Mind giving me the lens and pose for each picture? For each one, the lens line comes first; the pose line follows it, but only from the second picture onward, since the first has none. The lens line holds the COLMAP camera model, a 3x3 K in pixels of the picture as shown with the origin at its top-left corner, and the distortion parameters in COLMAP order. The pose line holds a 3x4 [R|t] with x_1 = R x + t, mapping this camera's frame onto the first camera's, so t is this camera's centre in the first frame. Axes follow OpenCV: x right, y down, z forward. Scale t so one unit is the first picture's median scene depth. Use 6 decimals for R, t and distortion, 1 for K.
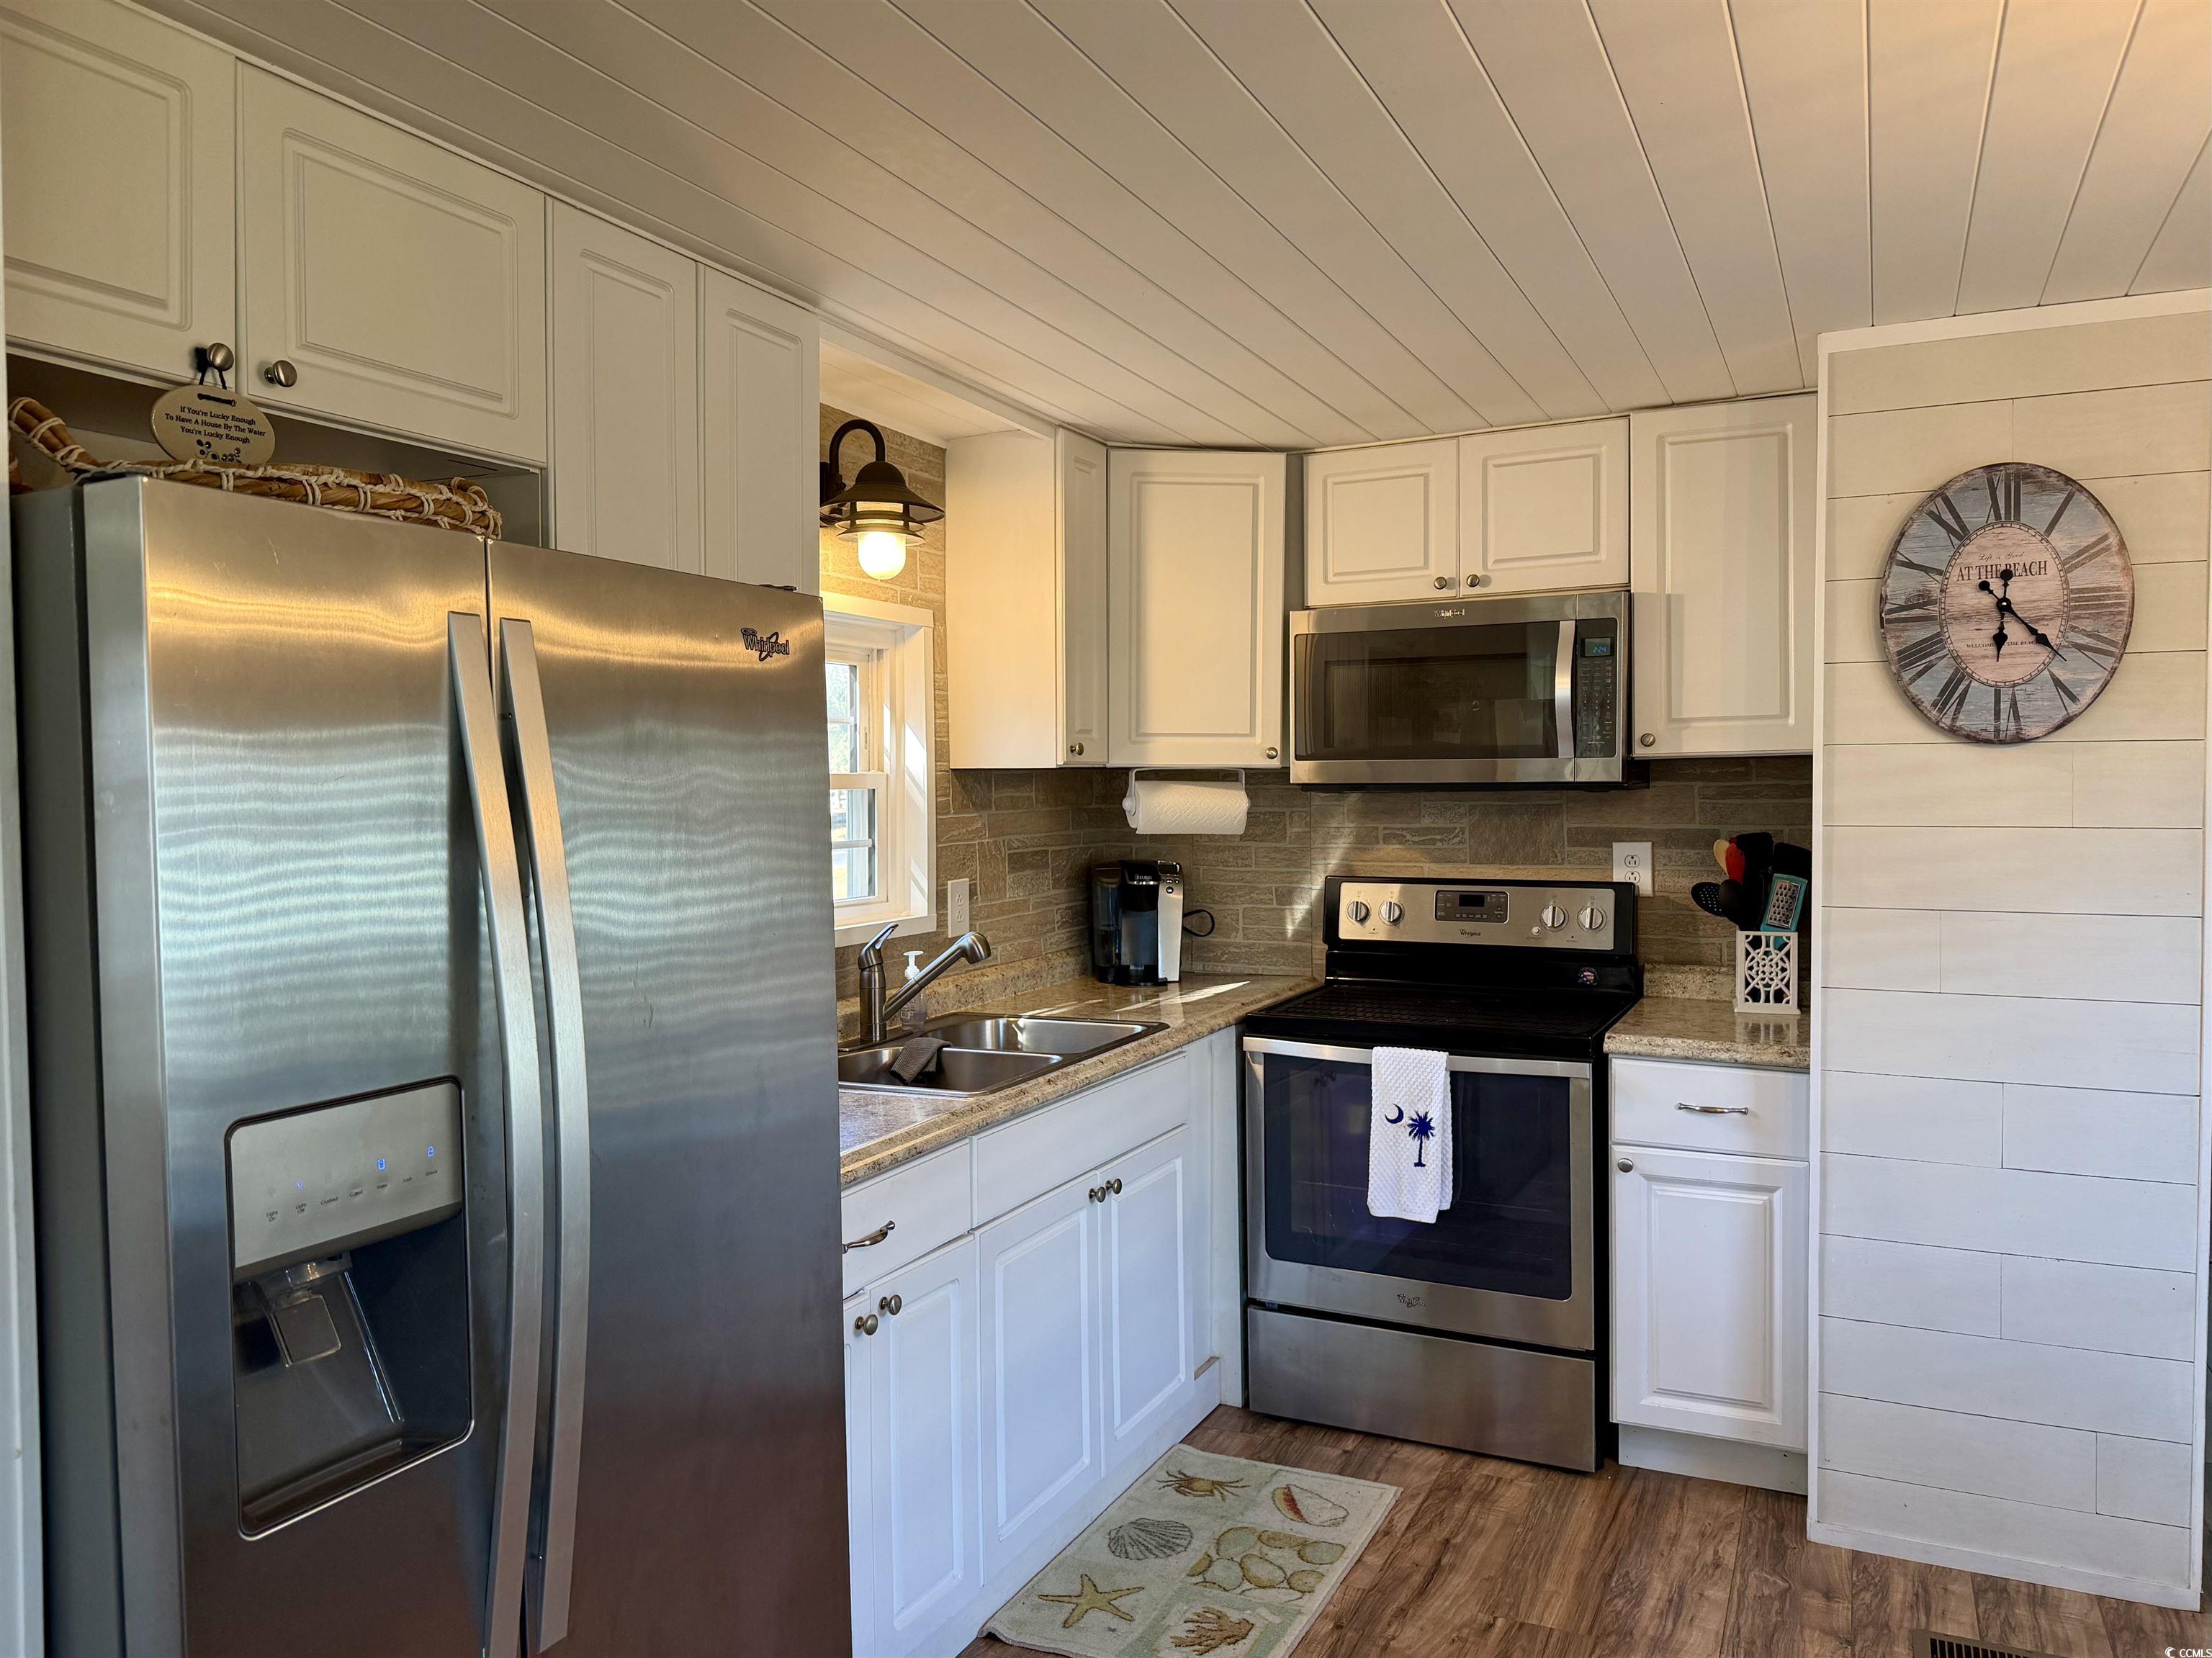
lens RADIAL K [[1600.9, 0, 1112.0], [0, 1600.9, 832.7], [0, 0, 1]] dist [0.138019, -0.216582]
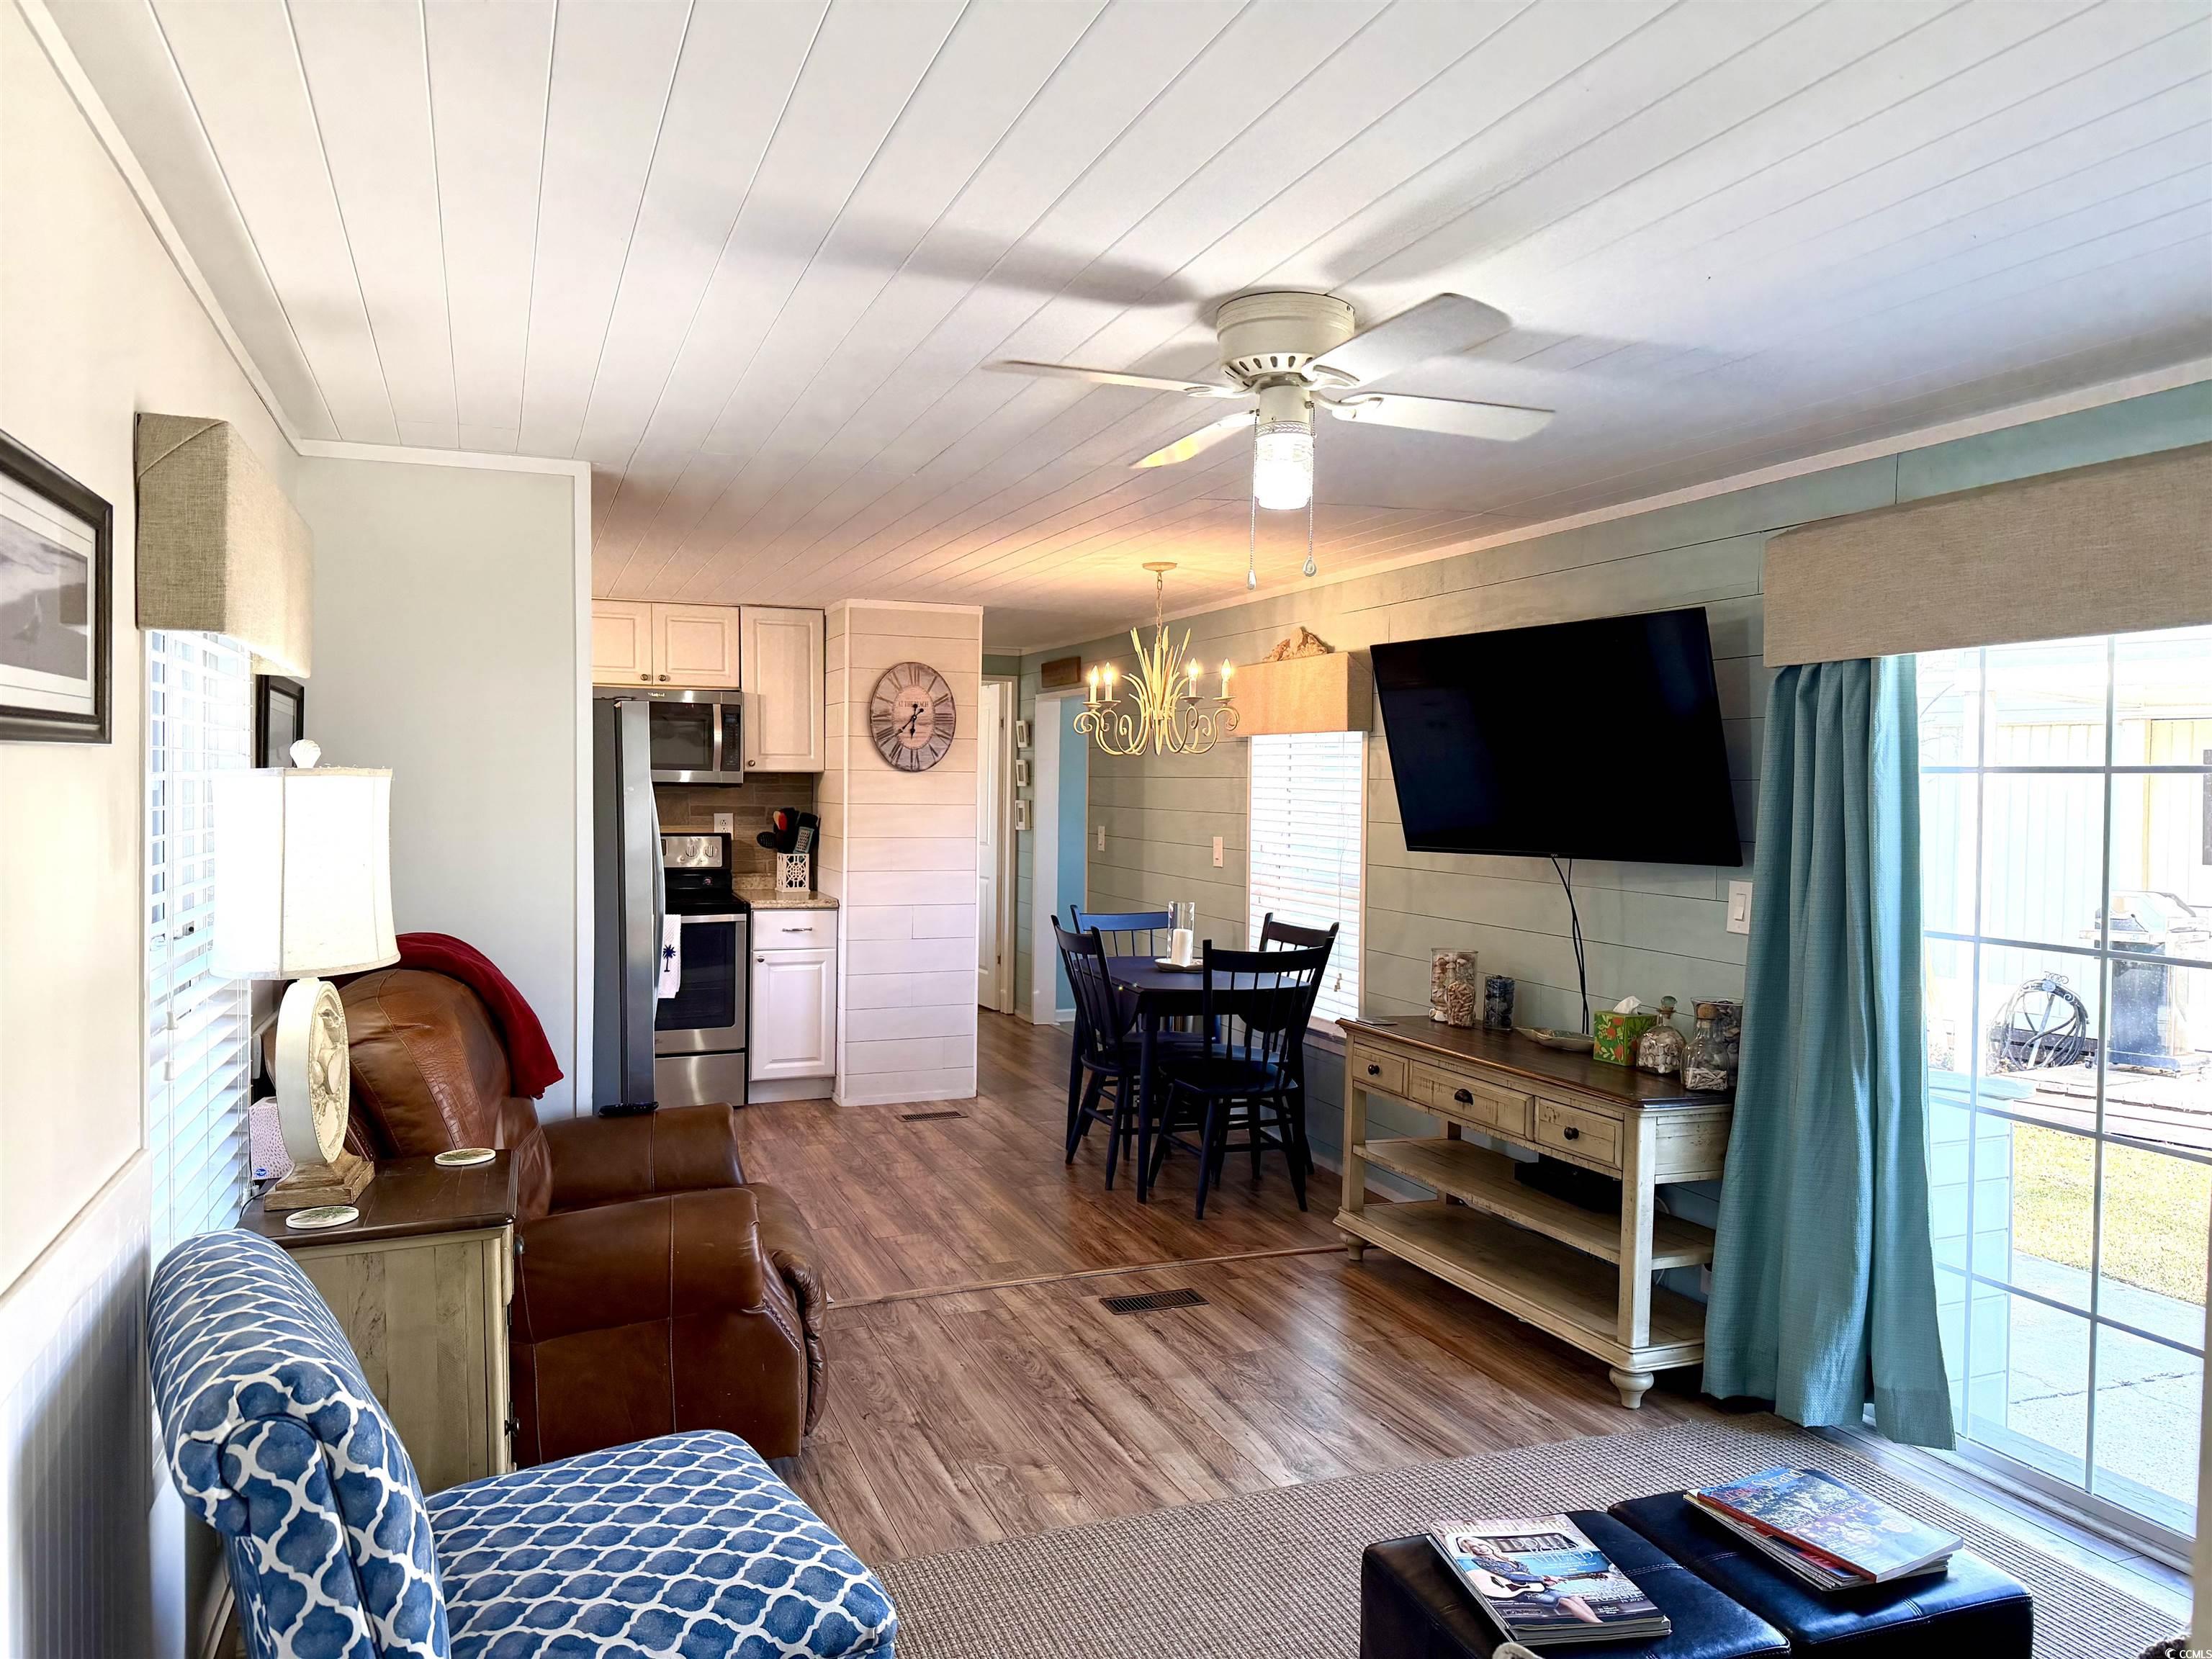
lens RADIAL K [[1561.2, 0, 1106.0], [0, 1561.2, 829.5], [0, 0, 1]] dist [0.139286, -0.184767]
pose [[0.693959, -0.009544, 0.719952, -0.842378], [0.005888, 0.999954, 0.007581, 0.016078], [-0.719991, -0.001021, 0.693983, -0.763439]]
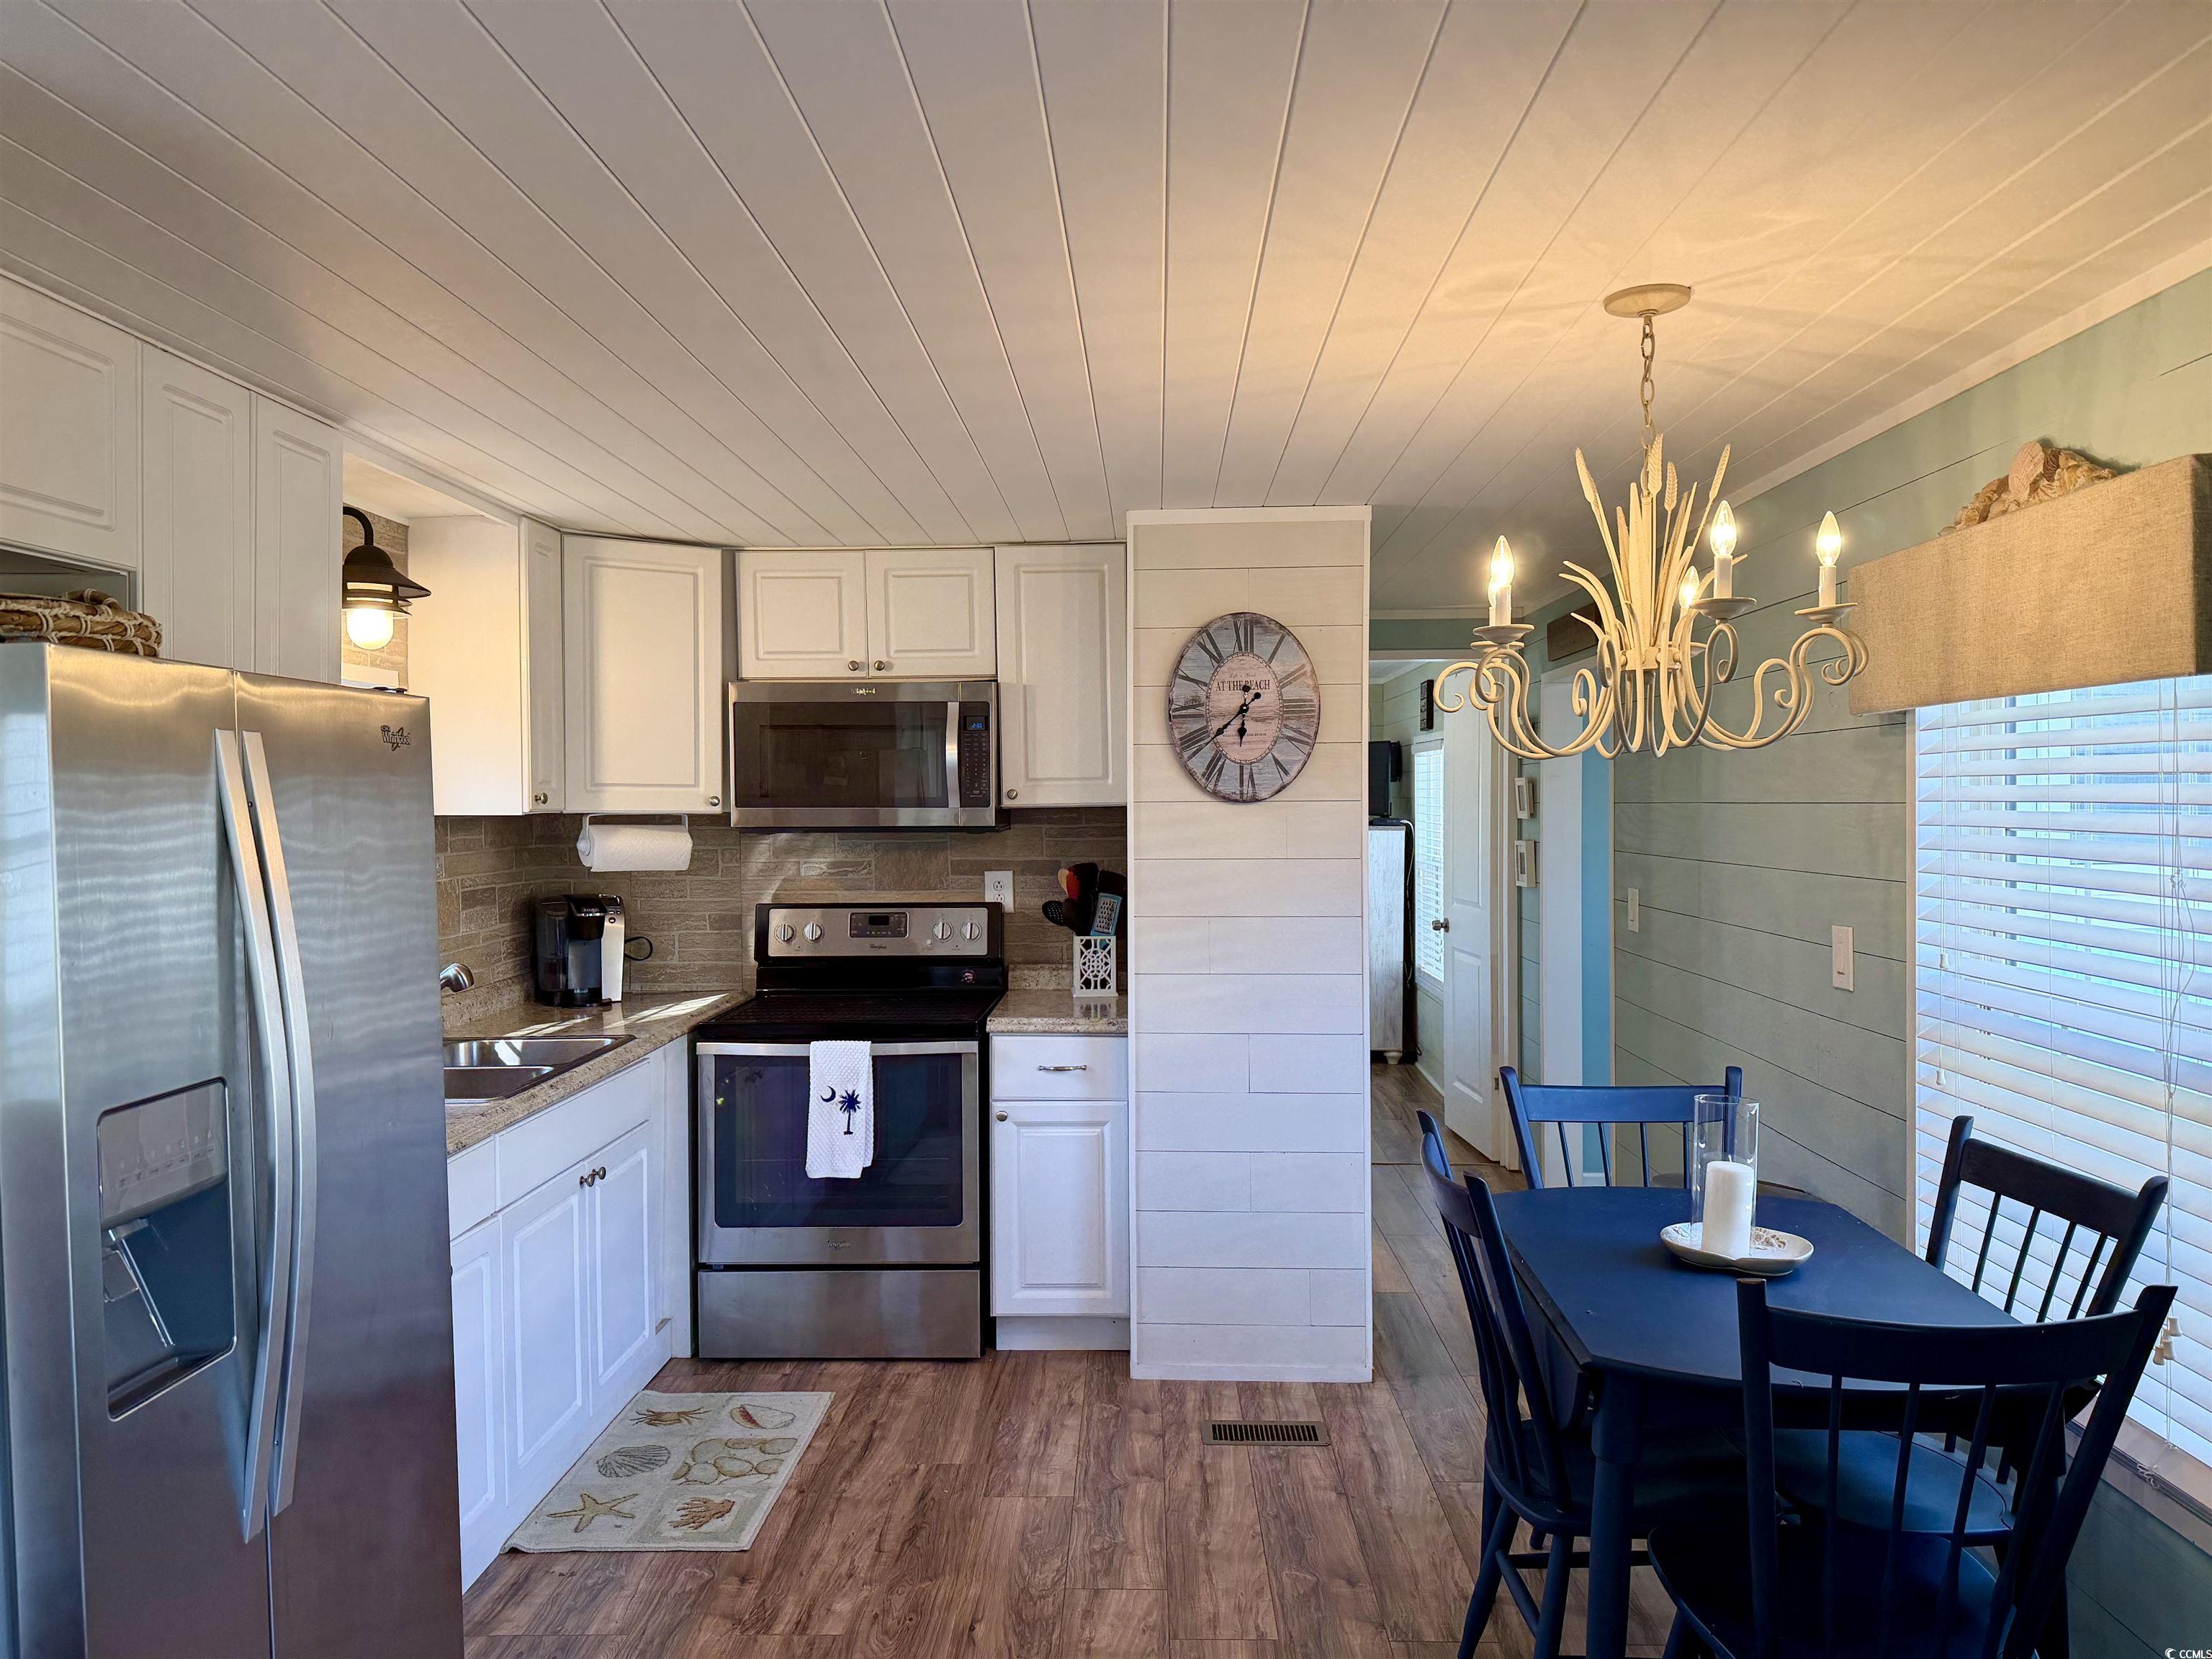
lens RADIAL K [[1561.2, 0, 1106.0], [0, 1561.2, 829.5], [0, 0, 1]] dist [0.139286, -0.184767]
pose [[0.917194, -0.007096, 0.398379, -0.109796], [0.013361, 0.999827, -0.012954, -0.011210], [-0.398218, 0.017204, 0.917129, -0.201367]]
